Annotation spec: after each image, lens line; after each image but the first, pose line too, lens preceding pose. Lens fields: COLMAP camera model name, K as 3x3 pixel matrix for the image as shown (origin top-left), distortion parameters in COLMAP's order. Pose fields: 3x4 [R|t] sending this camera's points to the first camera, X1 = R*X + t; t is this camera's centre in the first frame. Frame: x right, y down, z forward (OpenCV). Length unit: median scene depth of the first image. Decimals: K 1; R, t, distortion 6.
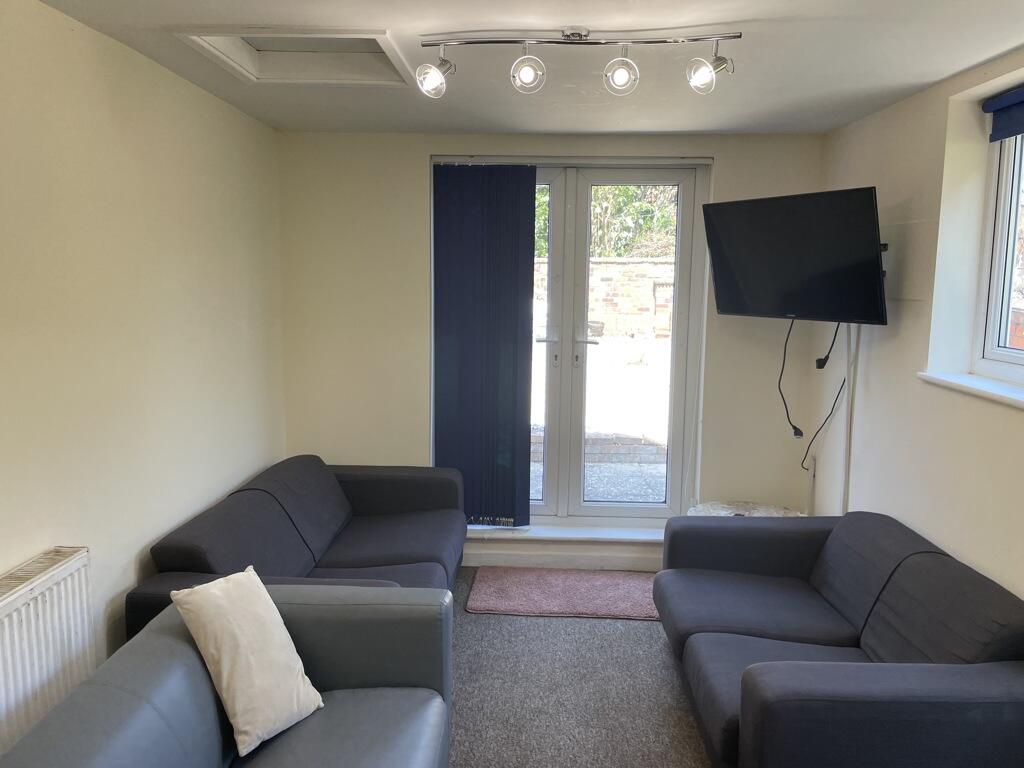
lens RADIAL K [[771.8, 0, 520.9], [0, 771.8, 385.1], [0, 0, 1]] dist [0.010864, -0.007406]
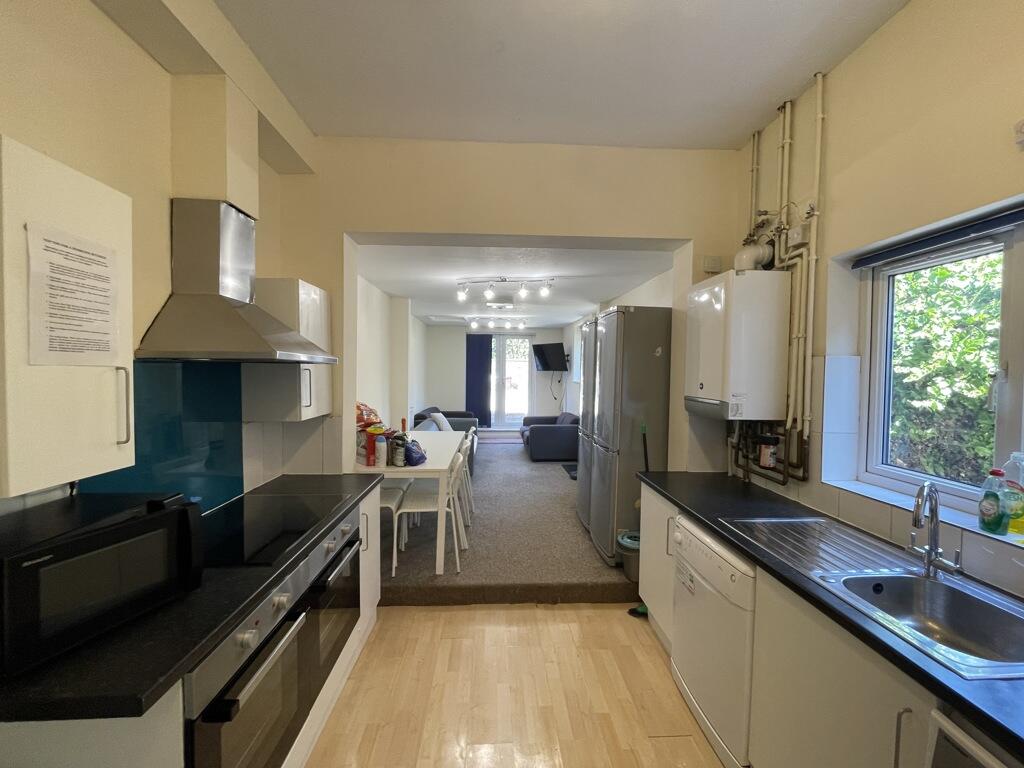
lens RADIAL K [[414.1, 0, 508.2], [0, 414.1, 382.9], [0, 0, 1]] dist [0.000467, 0.000039]
pose [[0.997964, -0.002153, 0.063744, -0.039036], [0.009295, 0.993671, -0.111947, 0.223855], [-0.063100, 0.112311, 0.991668, -1.212065]]
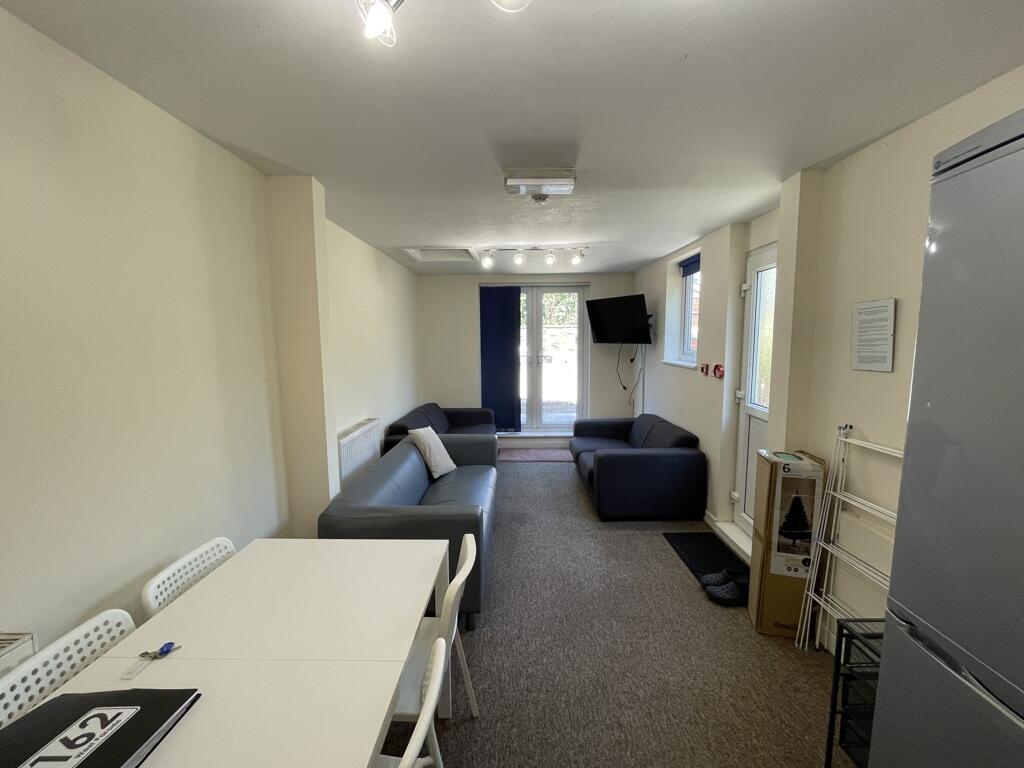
lens RADIAL K [[414.1, 0, 511.7], [0, 414.1, 387.9], [0, 0, 1]] dist [0.000467, 0.000039]
pose [[0.999748, -0.022248, 0.003076, -0.023174], [0.022306, 0.999547, -0.020211, 0.079672], [-0.002624, 0.020275, 0.999791, -0.377992]]
